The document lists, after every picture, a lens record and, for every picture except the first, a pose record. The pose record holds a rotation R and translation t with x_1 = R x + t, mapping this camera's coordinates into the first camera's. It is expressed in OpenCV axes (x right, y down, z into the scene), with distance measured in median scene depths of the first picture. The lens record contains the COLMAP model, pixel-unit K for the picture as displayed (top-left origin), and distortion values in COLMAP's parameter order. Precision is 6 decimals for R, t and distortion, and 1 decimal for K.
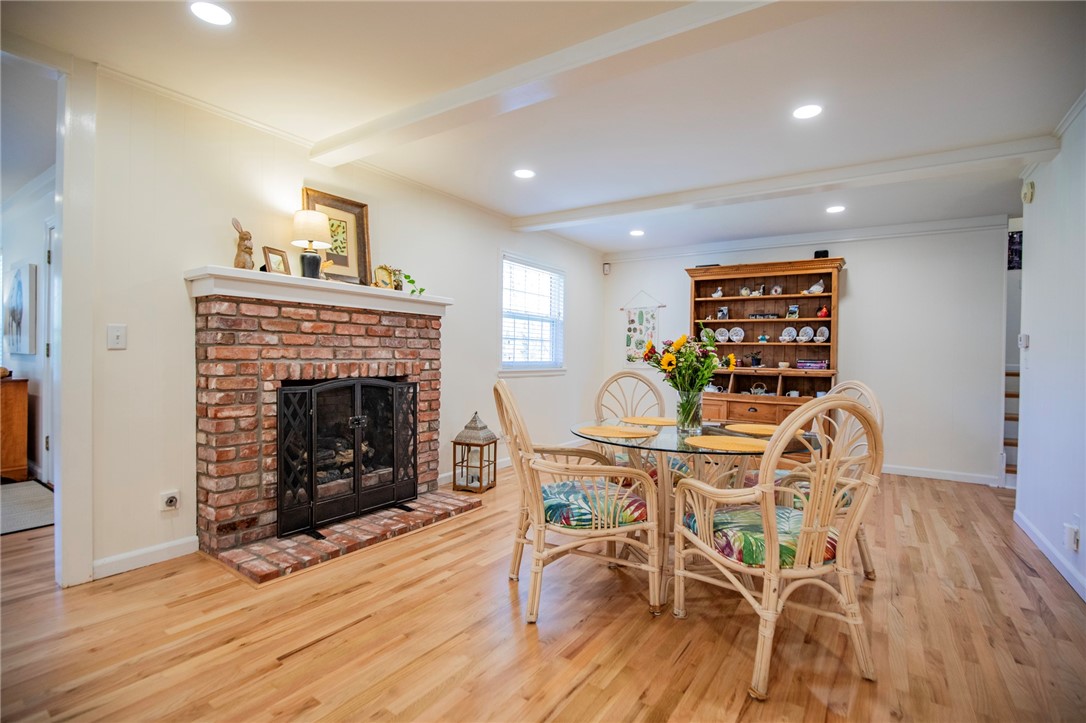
lens RADIAL K [[508.6, 0, 556.4], [0, 508.6, 358.2], [0, 0, 1]] dist [-0.034461, 0.007016]
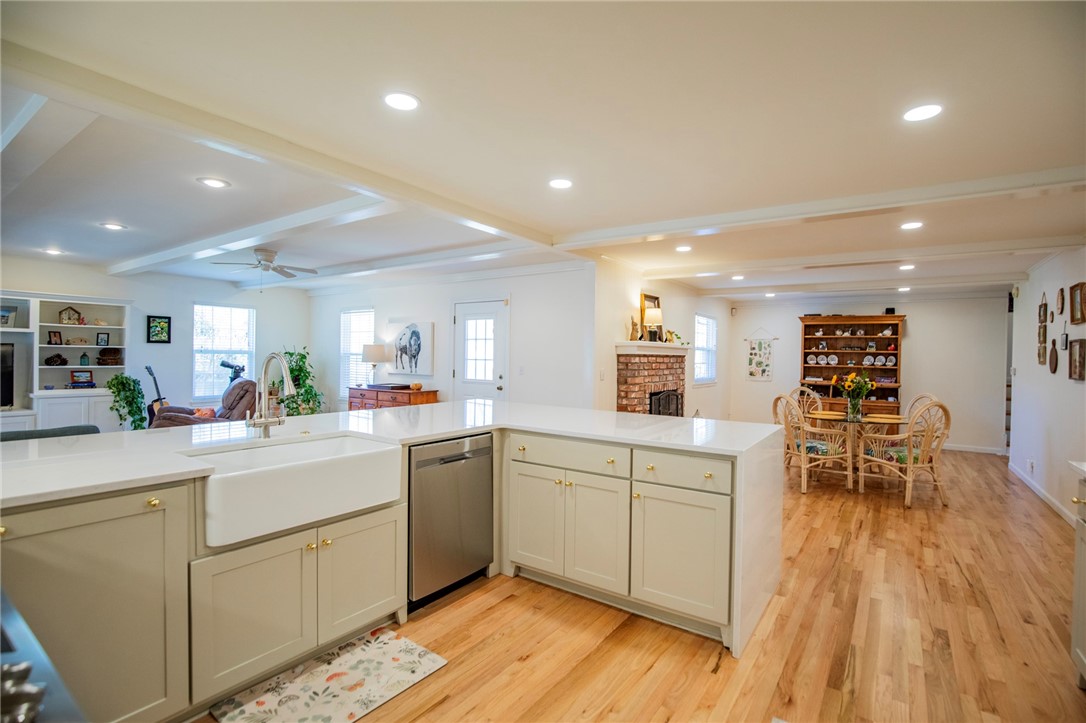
lens RADIAL K [[508.6, 0, 556.4], [0, 508.6, 358.2], [0, 0, 1]] dist [-0.034461, 0.007016]
pose [[0.999724, 0.000632, -0.023473, -0.488129], [-0.000653, 0.999999, -0.000879, -0.053798], [0.023472, 0.000894, 0.999724, -0.604240]]
